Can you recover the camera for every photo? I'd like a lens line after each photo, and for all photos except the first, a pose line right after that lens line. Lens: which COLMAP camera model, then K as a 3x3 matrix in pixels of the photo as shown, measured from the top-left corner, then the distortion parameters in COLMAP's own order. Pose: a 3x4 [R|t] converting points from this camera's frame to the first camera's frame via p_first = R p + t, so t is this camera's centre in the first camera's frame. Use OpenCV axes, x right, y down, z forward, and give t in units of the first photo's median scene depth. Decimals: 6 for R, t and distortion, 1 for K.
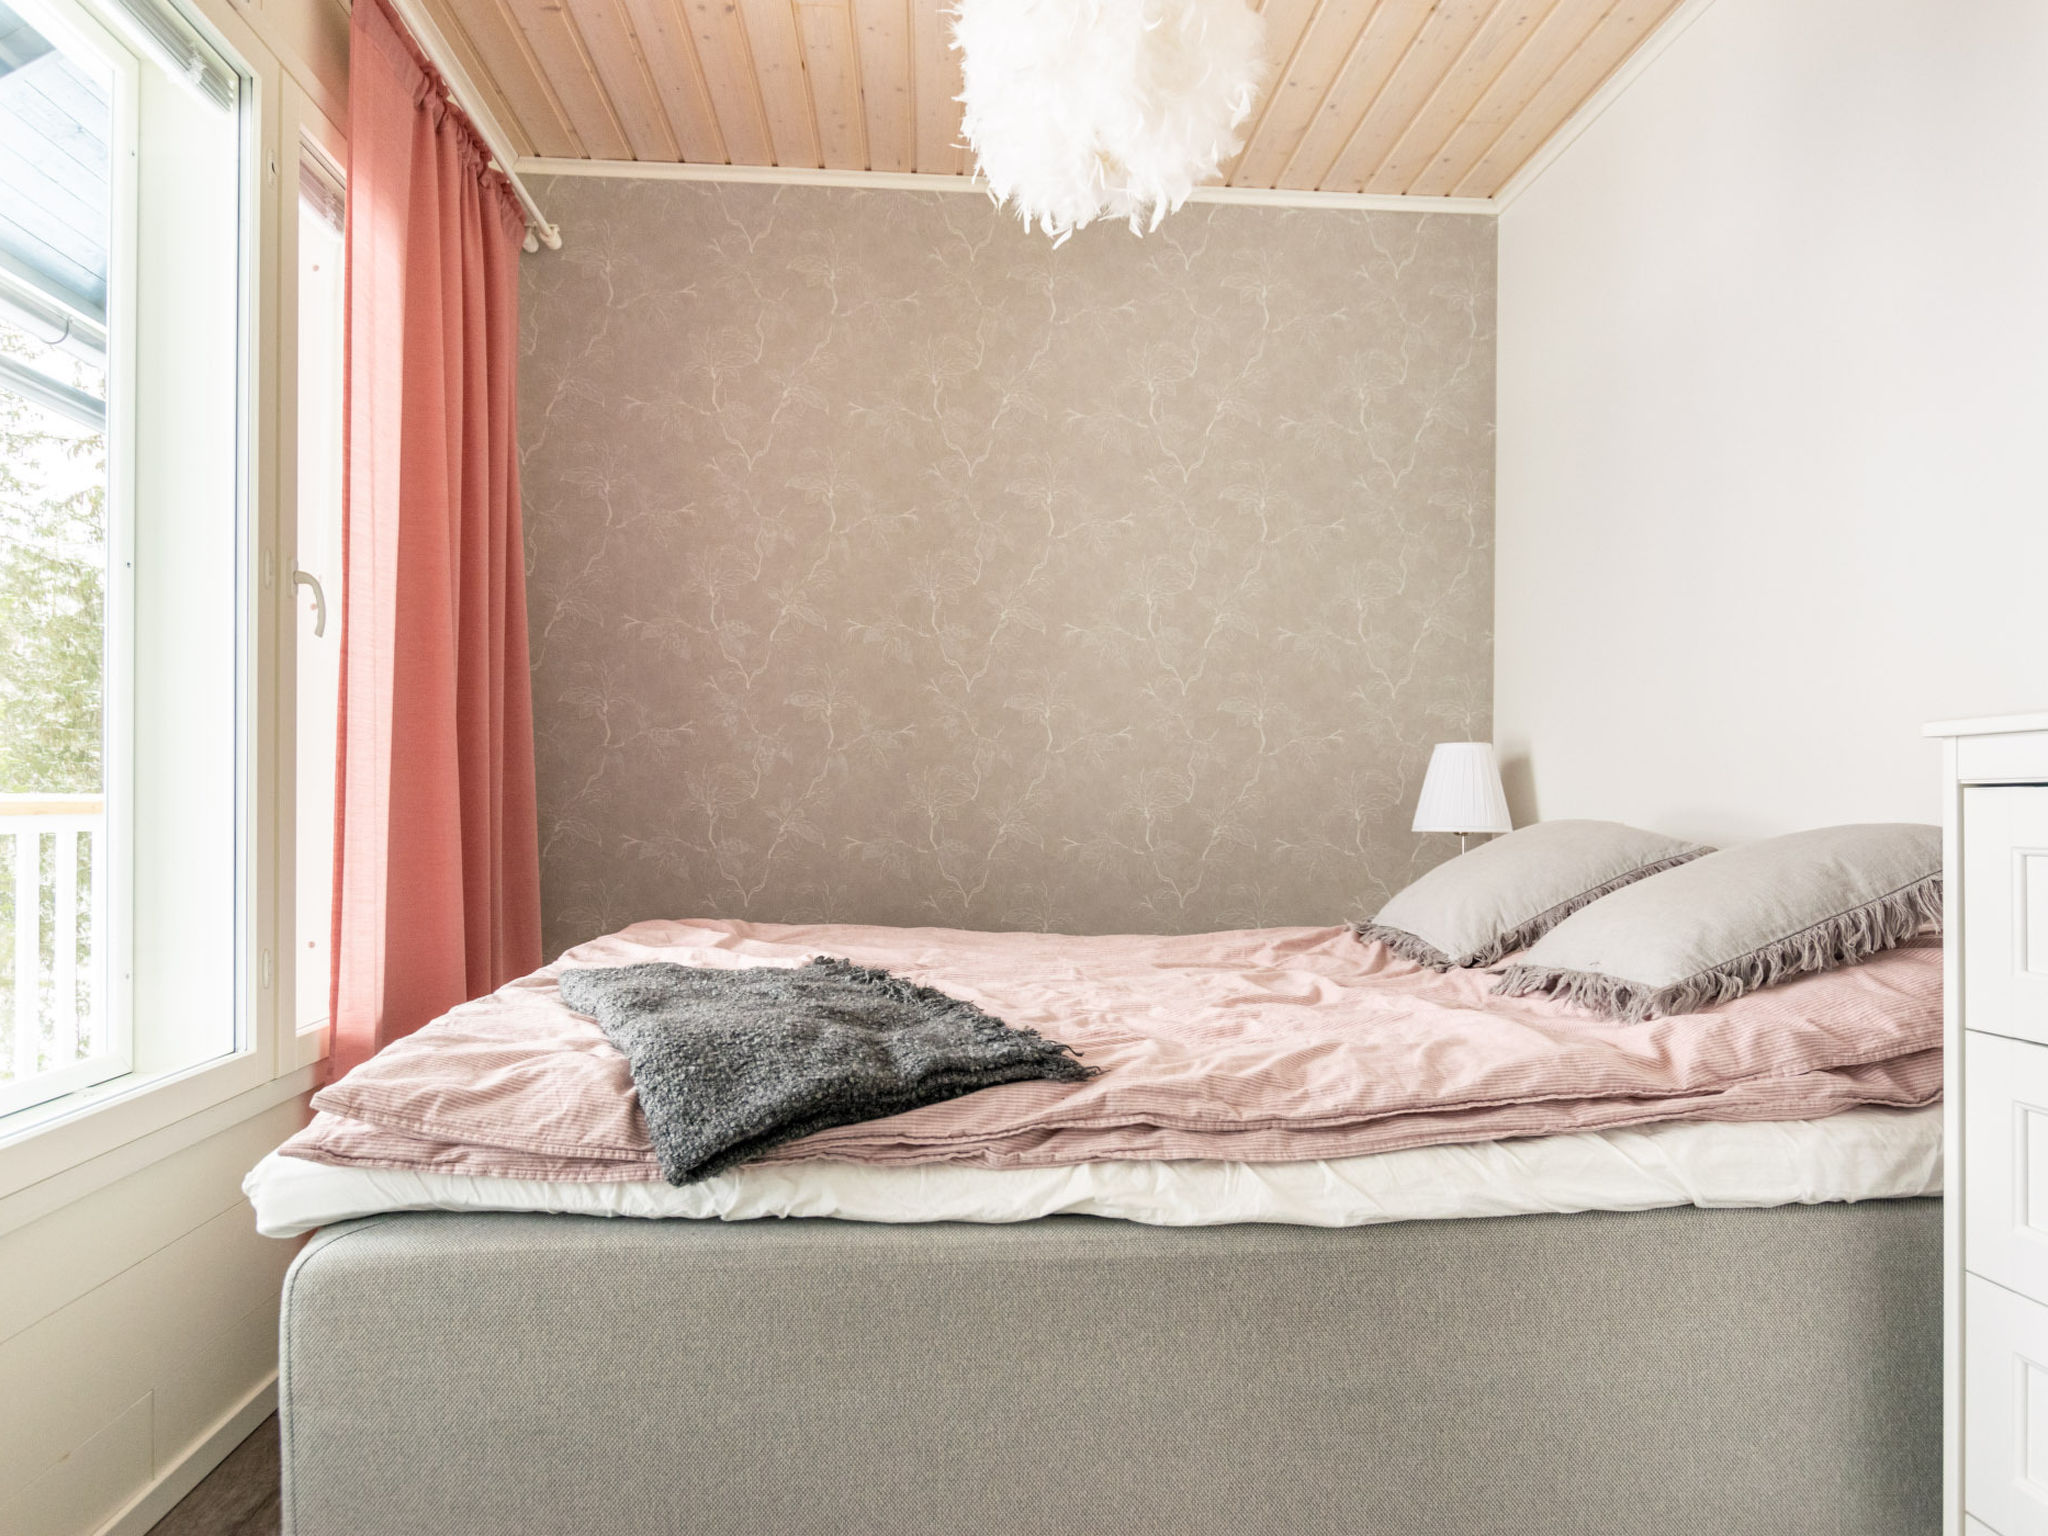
lens RADIAL K [[1140.1, 0, 970.6], [0, 1140.1, 805.0], [0, 0, 1]] dist [-0.015453, -0.000409]
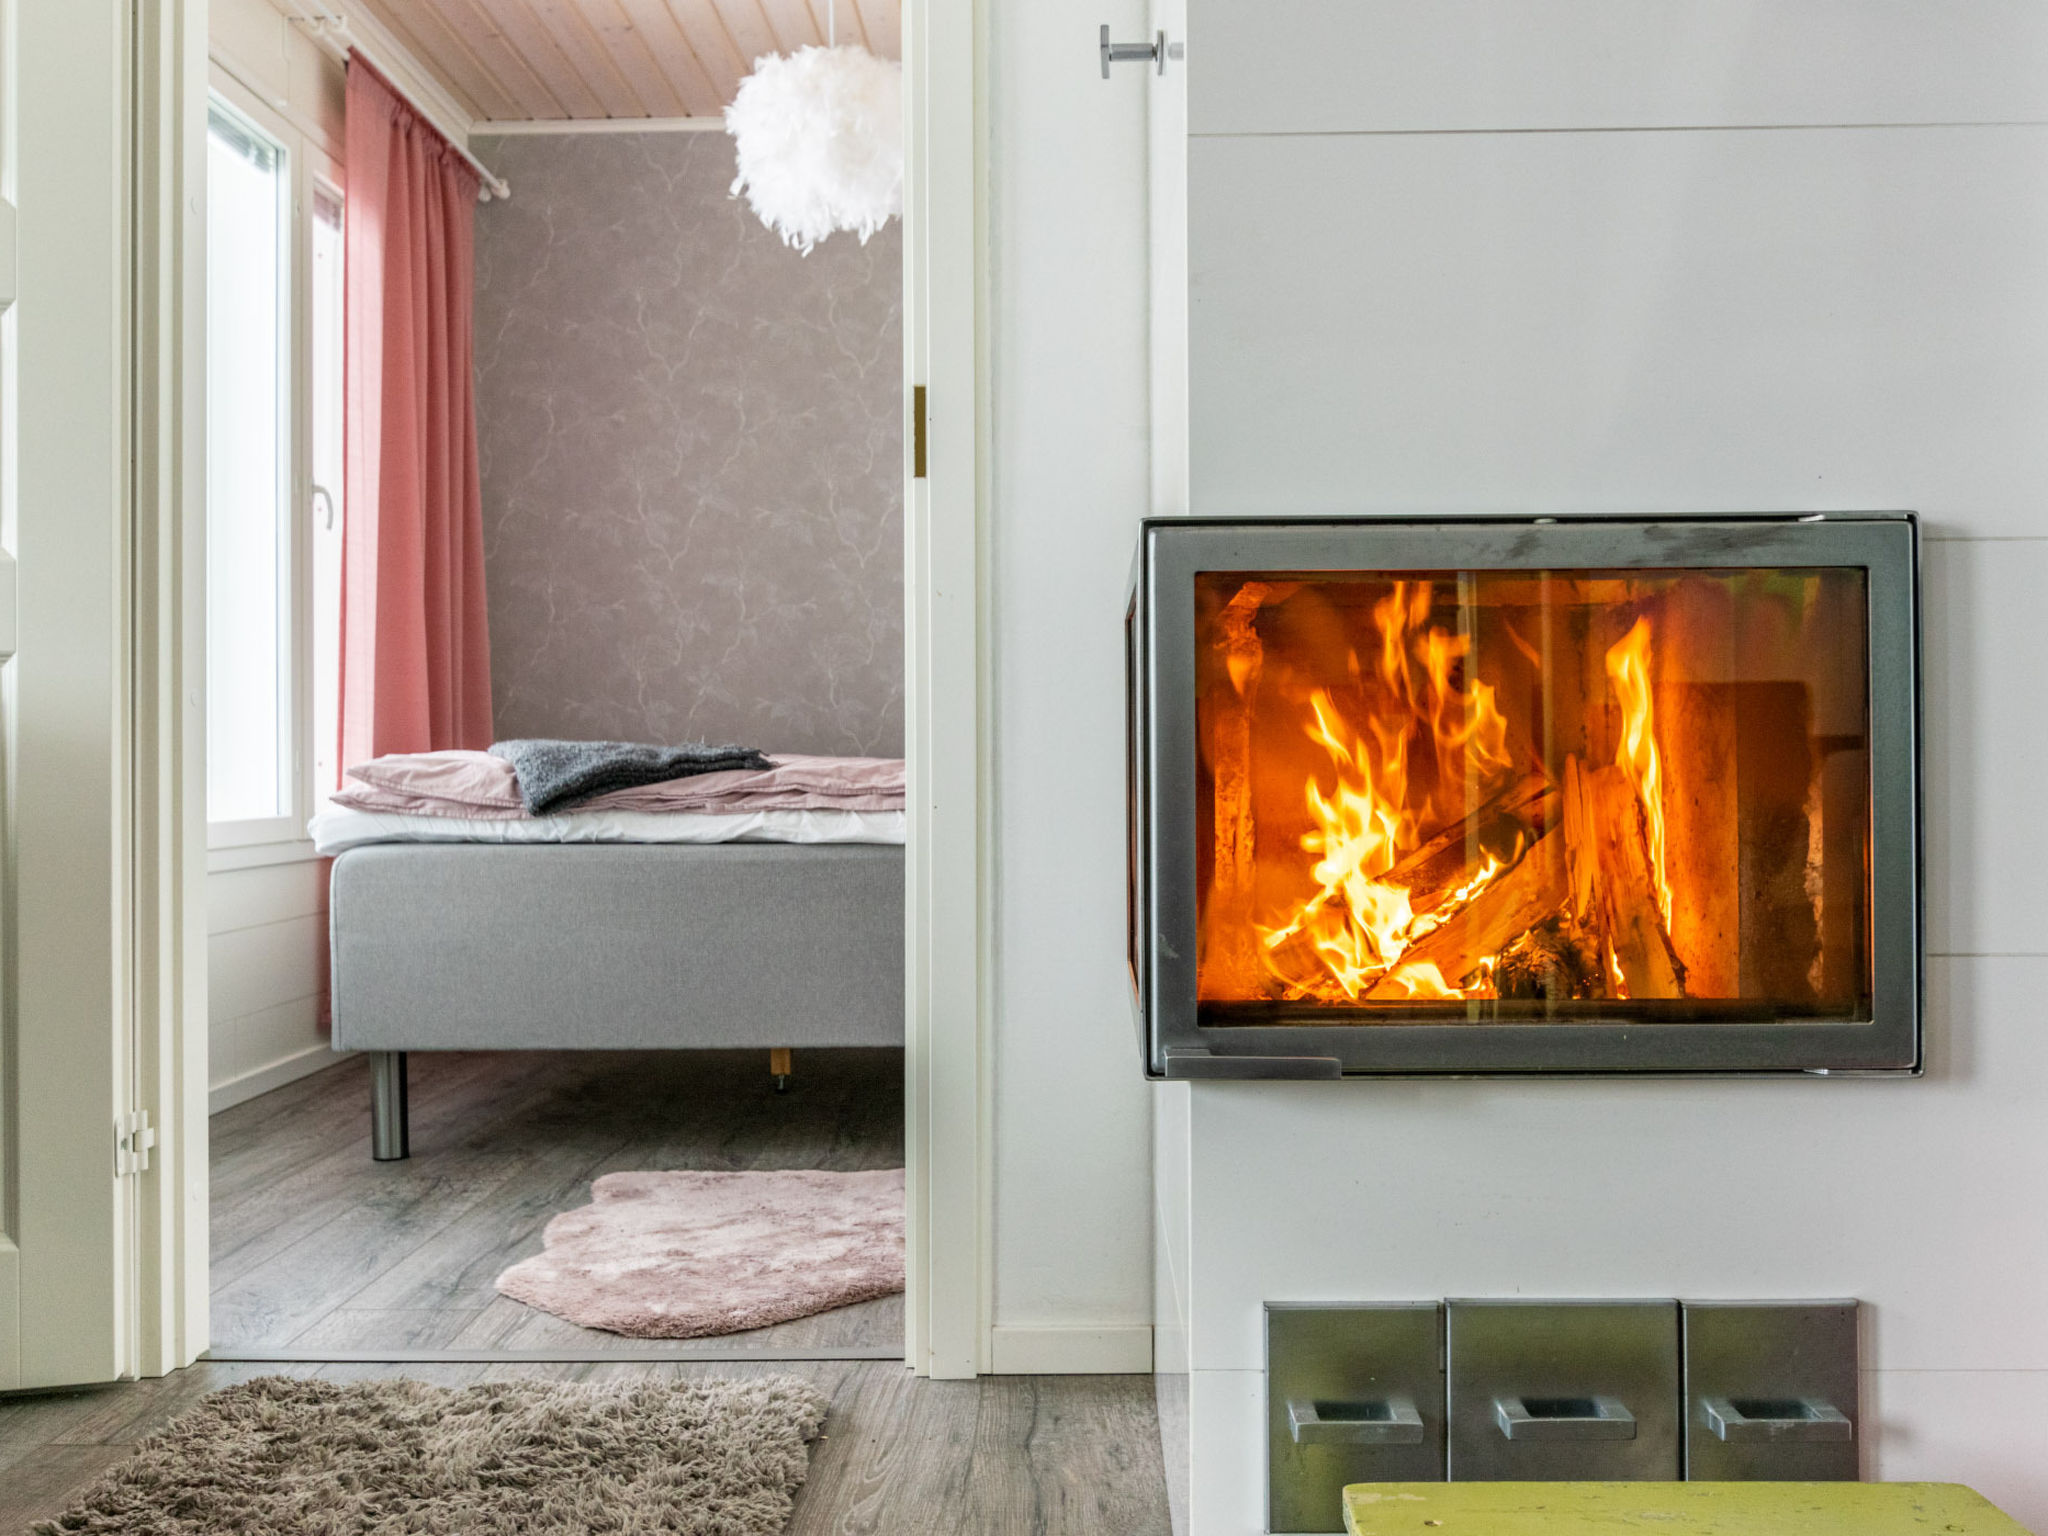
lens RADIAL K [[1609.3, 0, 1024.0], [0, 1609.3, 768.0], [0, 0, 1]] dist [-0.057590, 0.005364]
pose [[0.997094, -0.012869, -0.075090, 0.421055], [0.012925, 0.999916, 0.000257, 0.153387], [0.075080, -0.001227, 0.997177, -0.882851]]
